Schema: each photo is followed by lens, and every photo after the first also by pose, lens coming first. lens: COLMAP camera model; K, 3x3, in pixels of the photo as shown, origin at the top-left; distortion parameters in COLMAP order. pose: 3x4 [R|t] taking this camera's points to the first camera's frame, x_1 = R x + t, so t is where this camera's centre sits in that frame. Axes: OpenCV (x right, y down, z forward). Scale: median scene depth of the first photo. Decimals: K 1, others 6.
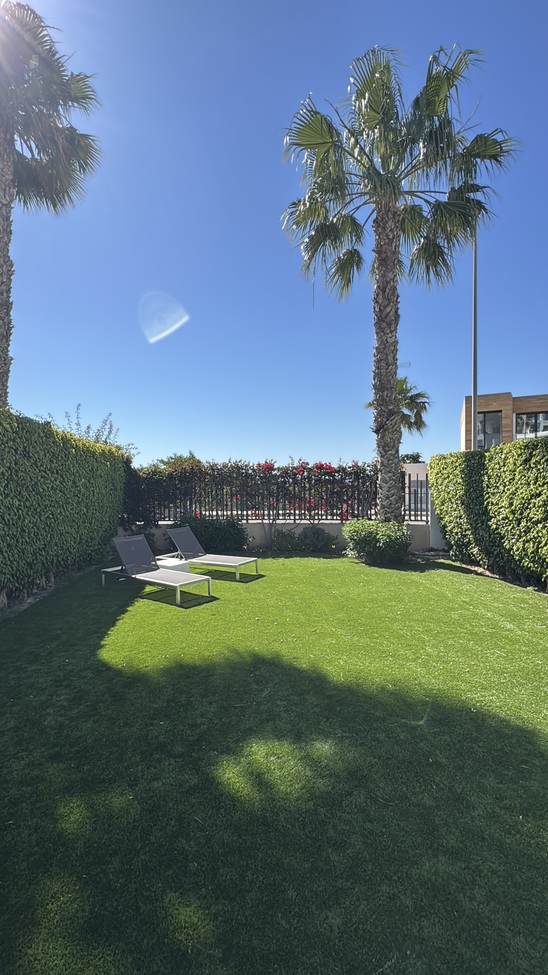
lens RADIAL K [[446.4, 0, 268.2], [0, 446.4, 488.4], [0, 0, 1]] dist [-0.005292, 0.001468]
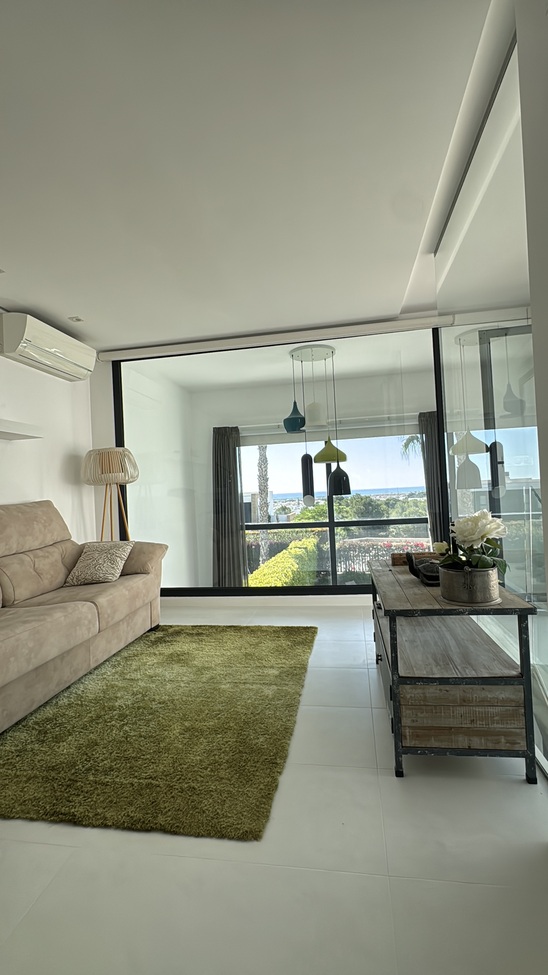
lens RADIAL K [[446.4, 0, 273.0], [0, 446.4, 487.6], [0, 0, 1]] dist [-0.005292, 0.001468]
pose [[0.966675, -0.036521, -0.253389, 0.017615], [0.028583, 0.998981, -0.034939, -0.267002], [0.254407, 0.026532, 0.966733, -1.101223]]
